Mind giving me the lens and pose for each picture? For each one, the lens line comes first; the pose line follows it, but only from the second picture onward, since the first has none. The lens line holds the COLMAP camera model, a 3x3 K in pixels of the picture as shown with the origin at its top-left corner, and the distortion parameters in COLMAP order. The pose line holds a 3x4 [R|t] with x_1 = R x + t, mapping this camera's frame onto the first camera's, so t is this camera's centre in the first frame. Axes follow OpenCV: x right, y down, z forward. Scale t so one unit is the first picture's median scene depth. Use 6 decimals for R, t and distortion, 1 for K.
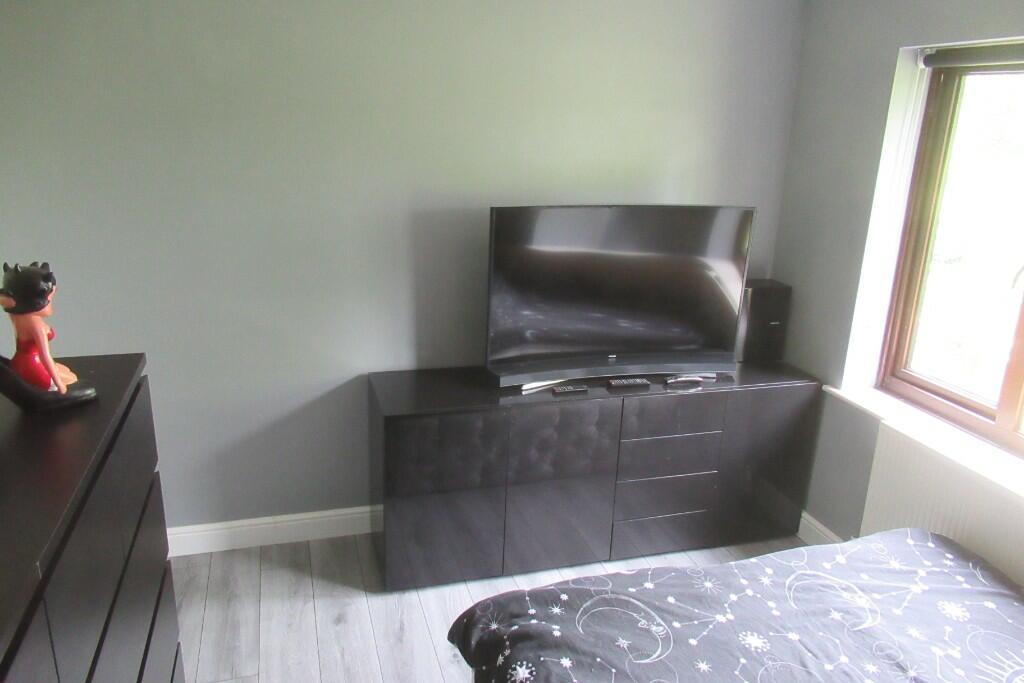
lens RADIAL K [[767.0, 0, 512.0], [0, 767.0, 341.5], [0, 0, 1]] dist [-0.000749, 0.002428]
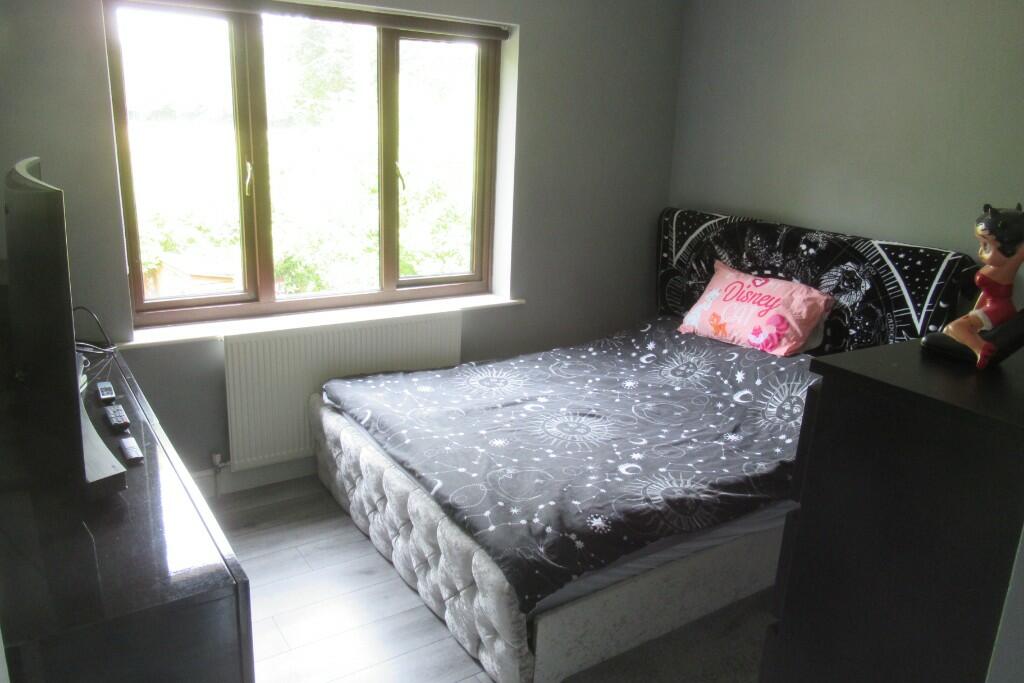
lens RADIAL K [[767.0, 0, 512.0], [0, 767.0, 341.5], [0, 0, 1]] dist [-0.000749, 0.002428]
pose [[-0.296390, -0.303869, 0.905437, -0.879620], [0.230196, 0.897357, 0.376511, -0.287770], [-0.926910, 0.320022, -0.196018, 1.164610]]
